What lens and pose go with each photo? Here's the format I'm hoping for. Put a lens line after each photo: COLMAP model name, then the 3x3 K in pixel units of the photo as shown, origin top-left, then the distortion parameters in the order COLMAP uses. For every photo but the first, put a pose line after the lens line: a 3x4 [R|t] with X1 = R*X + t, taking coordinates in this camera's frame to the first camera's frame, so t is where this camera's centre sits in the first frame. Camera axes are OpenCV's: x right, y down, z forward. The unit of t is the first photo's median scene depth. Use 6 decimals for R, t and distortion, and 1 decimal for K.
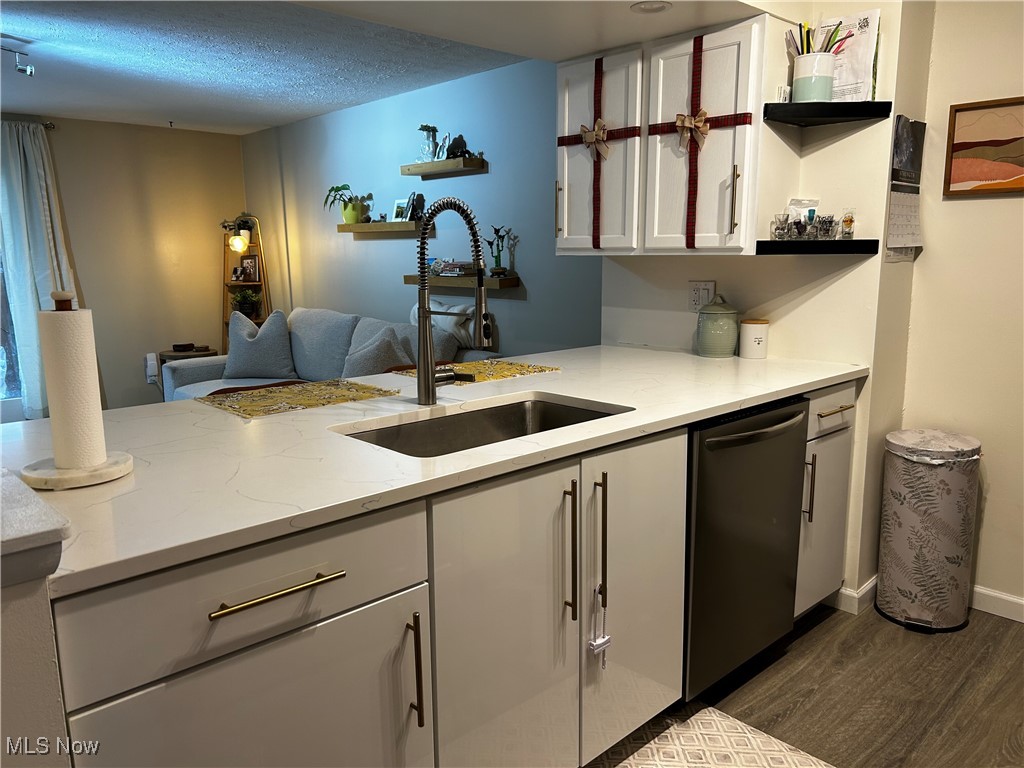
lens RADIAL K [[778.9, 0, 504.2], [0, 778.9, 383.0], [0, 0, 1]] dist [0.060742, -0.065264]
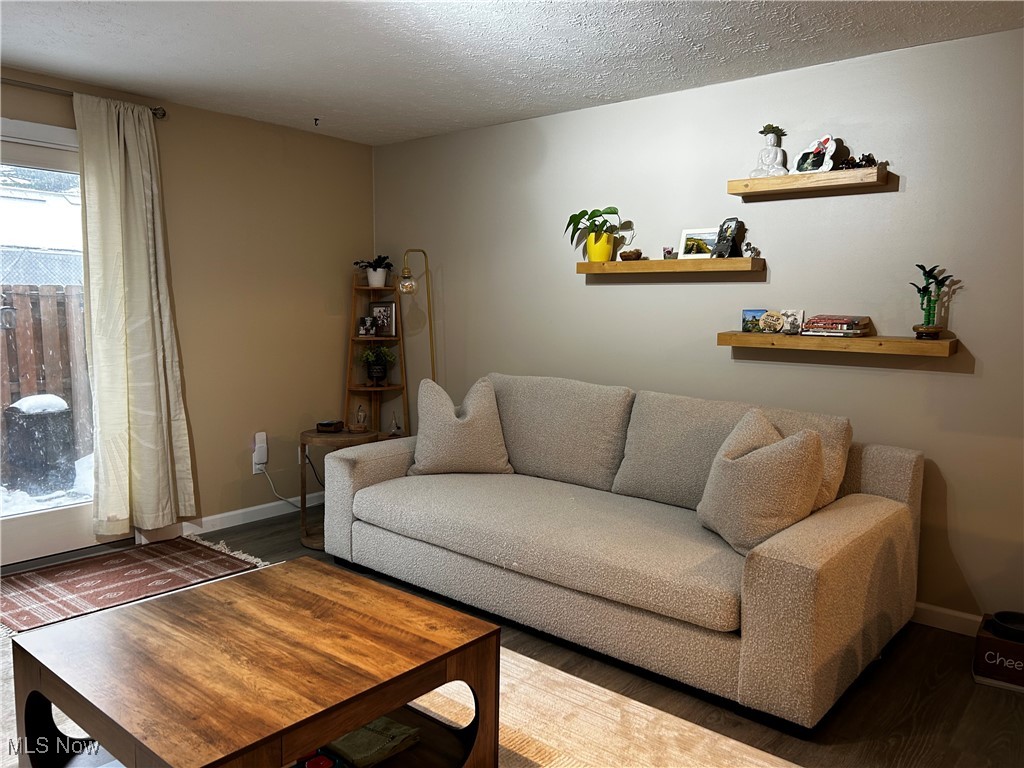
lens RADIAL K [[778.9, 0, 510.4], [0, 778.9, 380.2], [0, 0, 1]] dist [0.060742, -0.065264]
pose [[0.991321, 0.010126, 0.131075, -0.763040], [-0.000914, 0.997536, -0.070150, -0.085970], [-0.131462, 0.069421, 0.988887, 0.612006]]
